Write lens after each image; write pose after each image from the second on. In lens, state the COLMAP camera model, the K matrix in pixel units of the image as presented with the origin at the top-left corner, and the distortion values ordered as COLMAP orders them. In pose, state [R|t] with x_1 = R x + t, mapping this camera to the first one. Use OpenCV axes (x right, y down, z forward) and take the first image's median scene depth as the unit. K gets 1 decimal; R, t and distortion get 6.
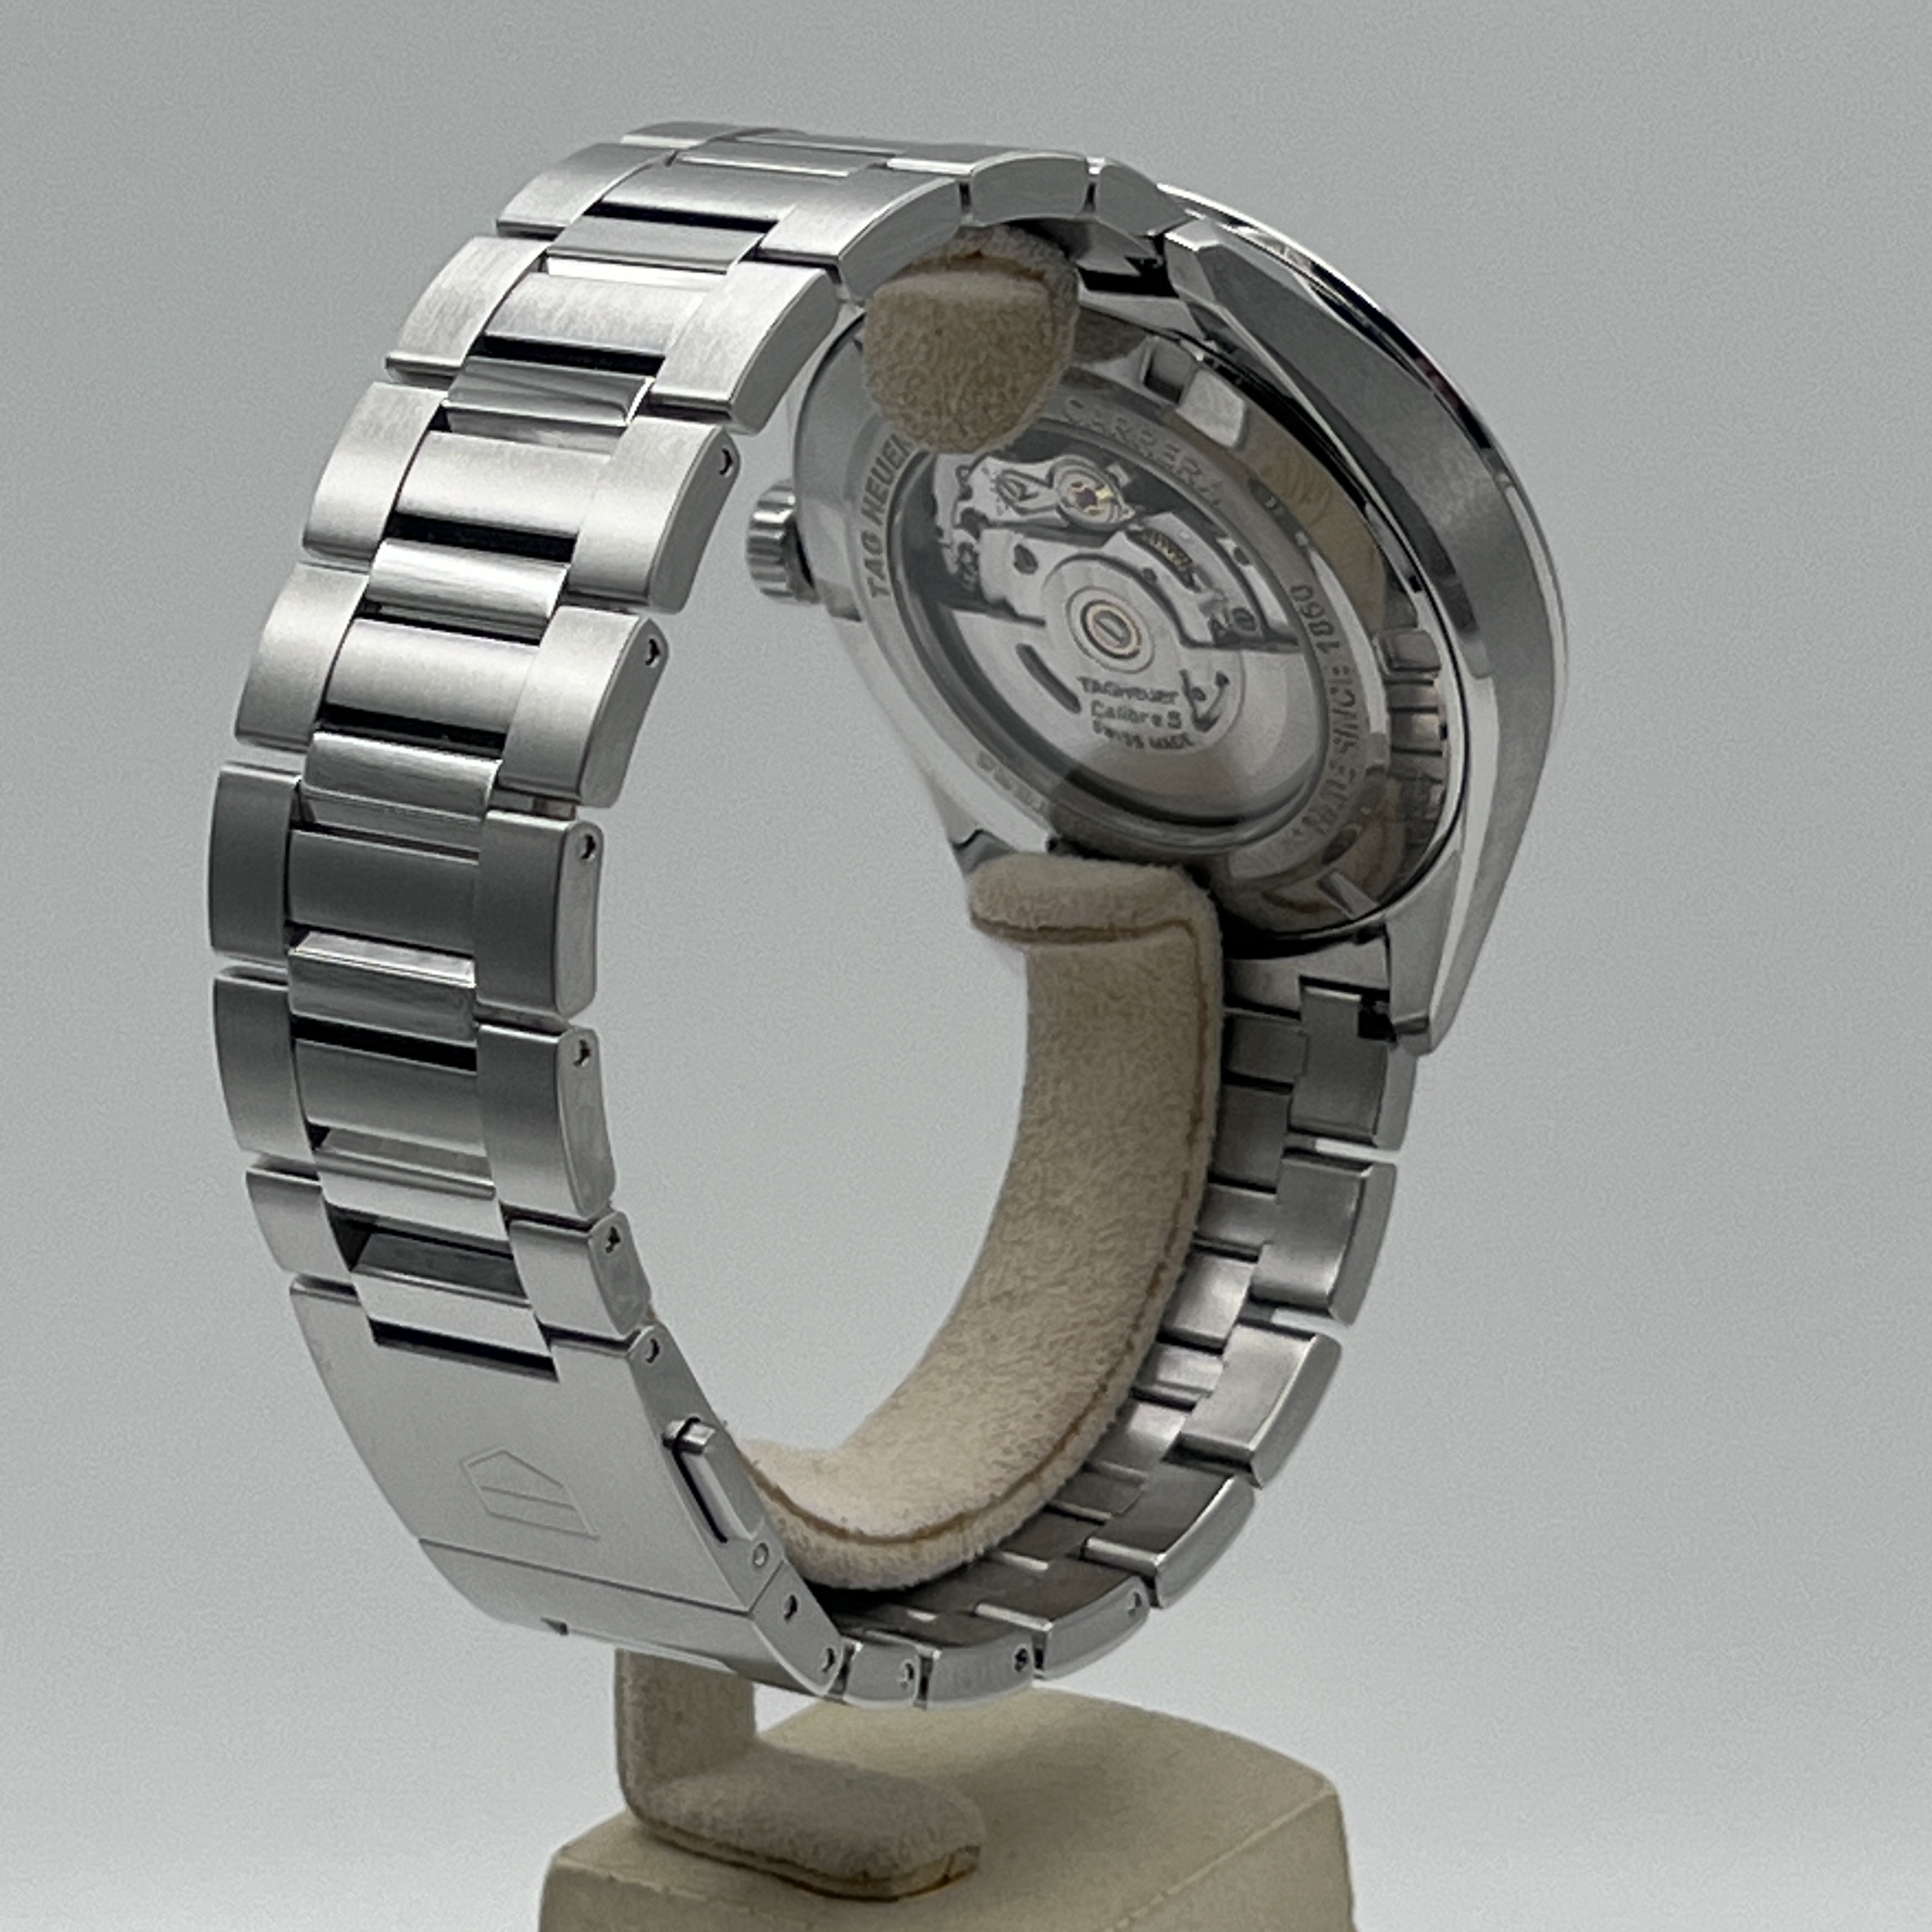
lens RADIAL K [[9244.3, 0, 969.2], [0, 9244.3, 968.4], [0, 0, 1]] dist [0.556097, 0.000000]
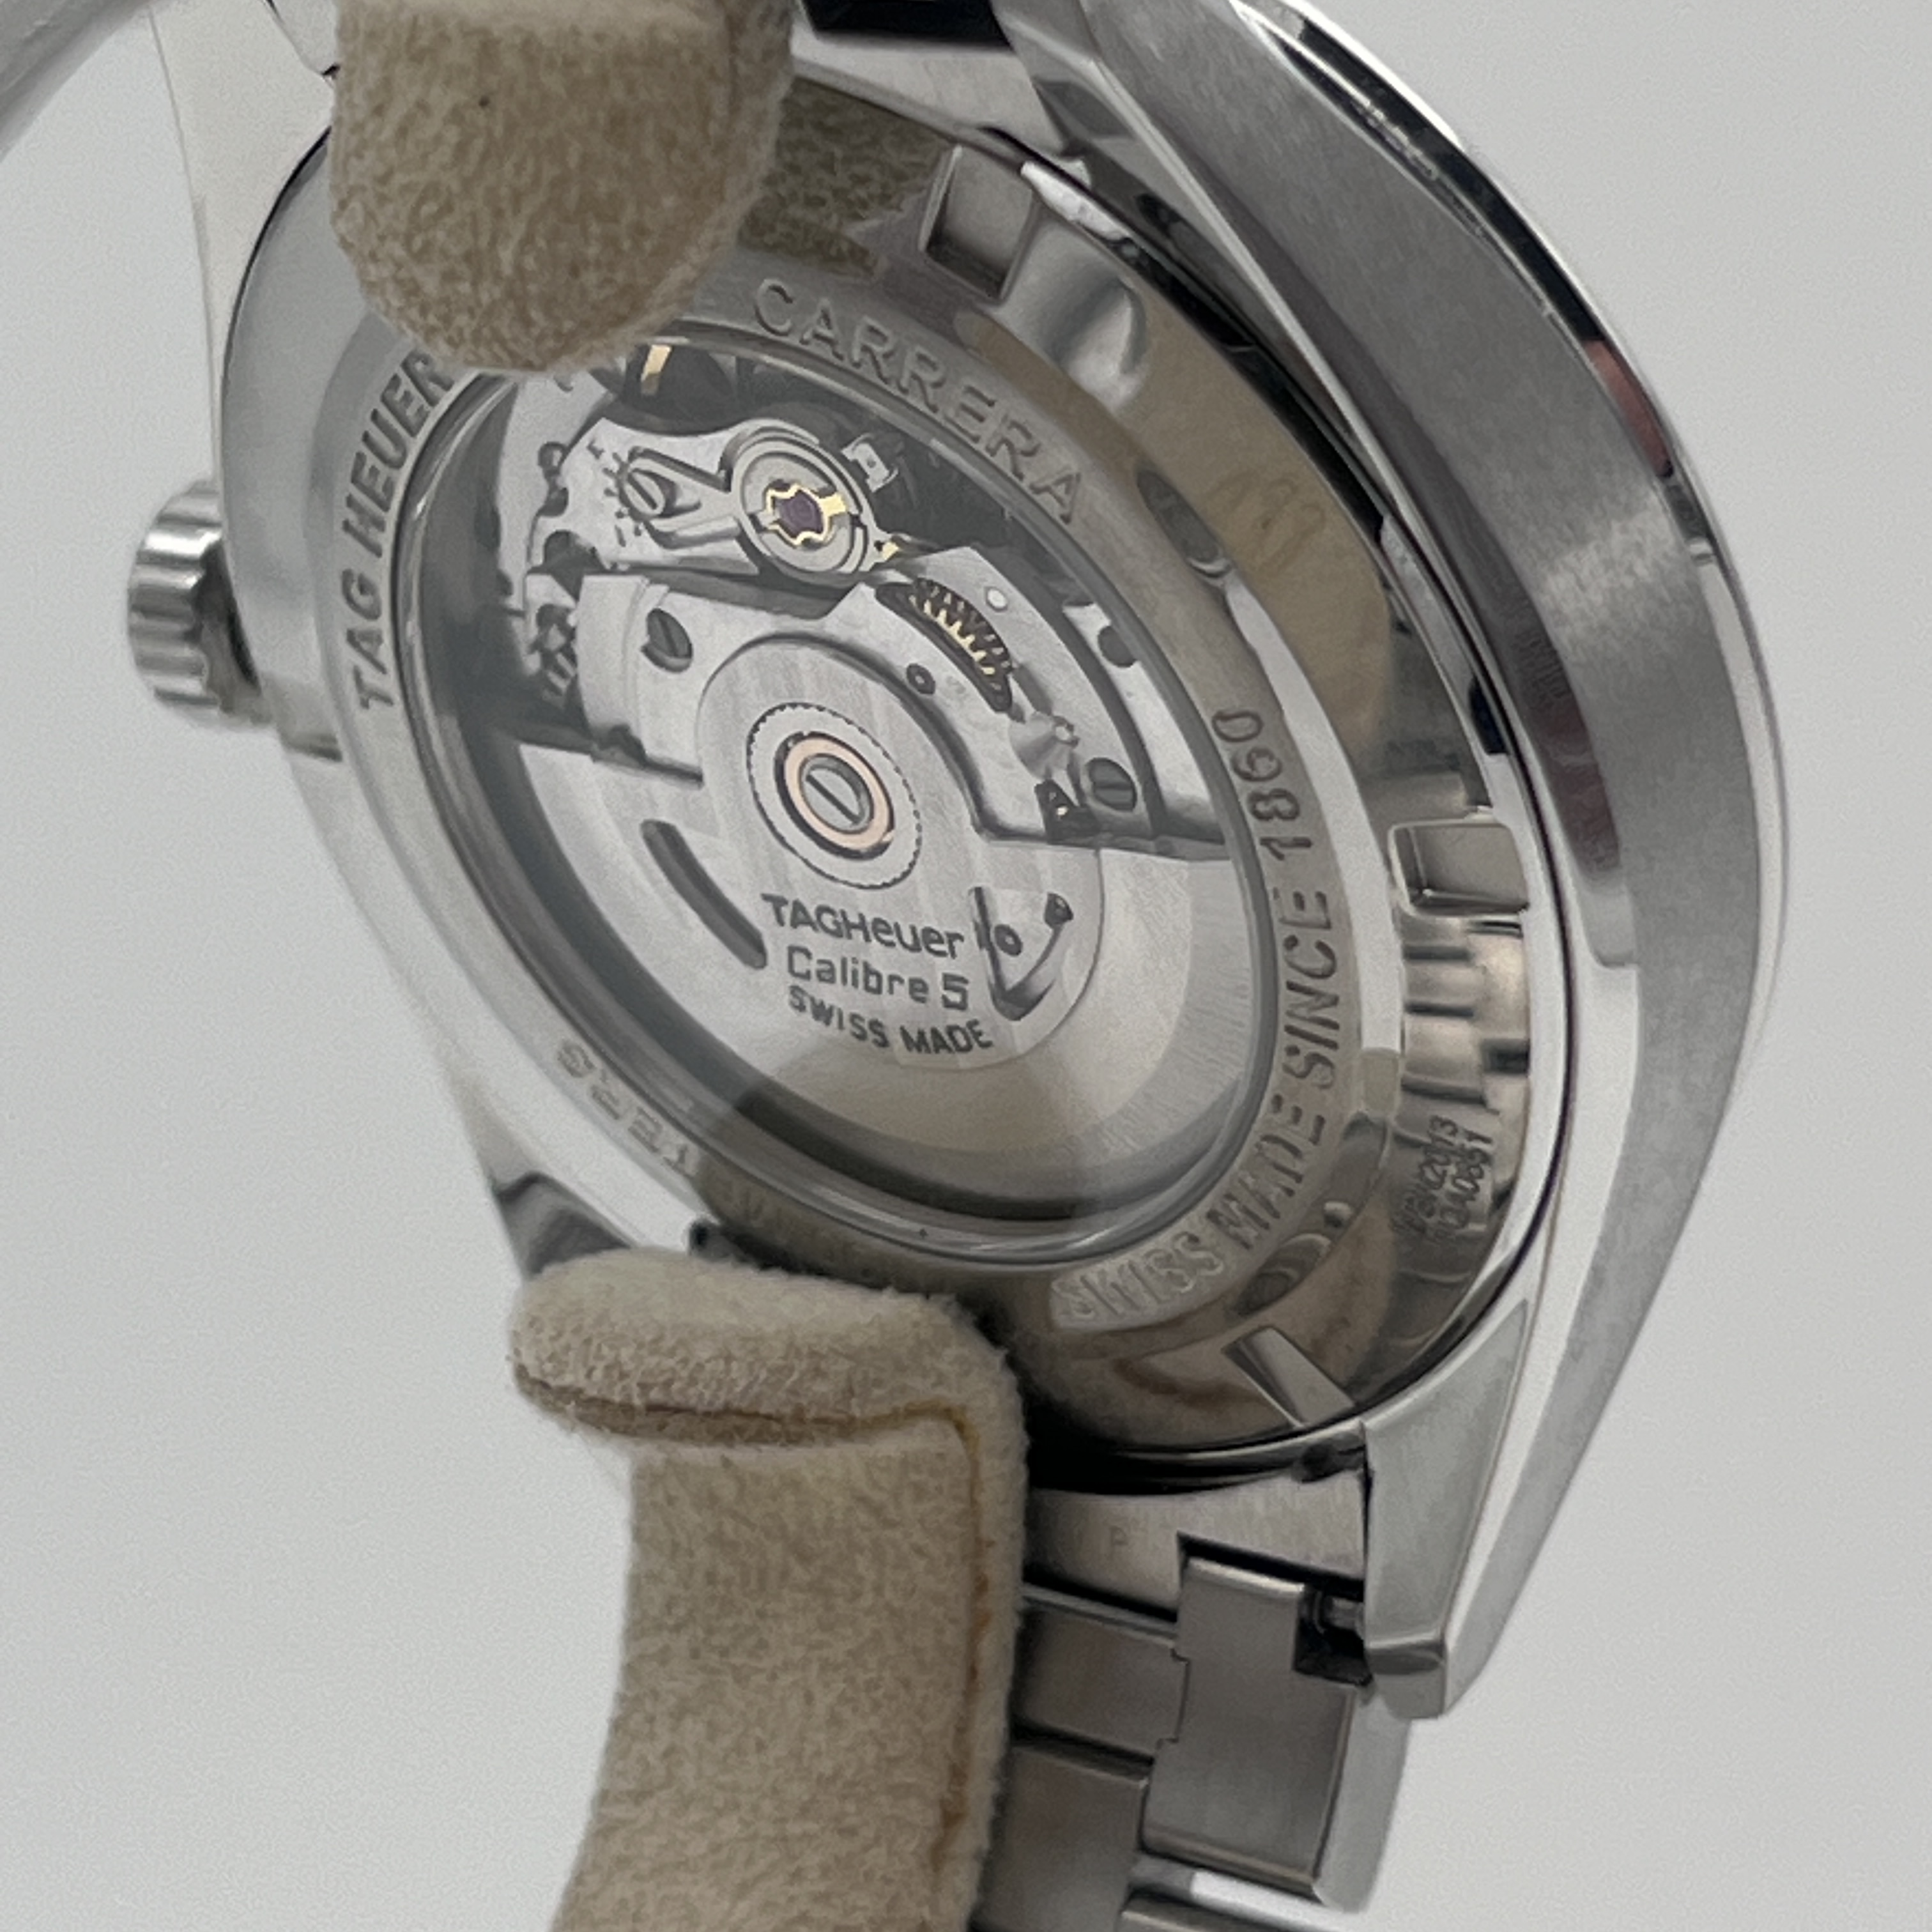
lens RADIAL K [[9244.3, 0, 963.3], [0, 9244.3, 967.9], [0, 0, 1]] dist [0.556097, 0.000000]
pose [[0.997828, 0.064872, 0.011451, 0.016937], [-0.064277, 0.996858, -0.046287, -0.005832], [-0.014418, 0.045451, 0.998863, 0.515821]]
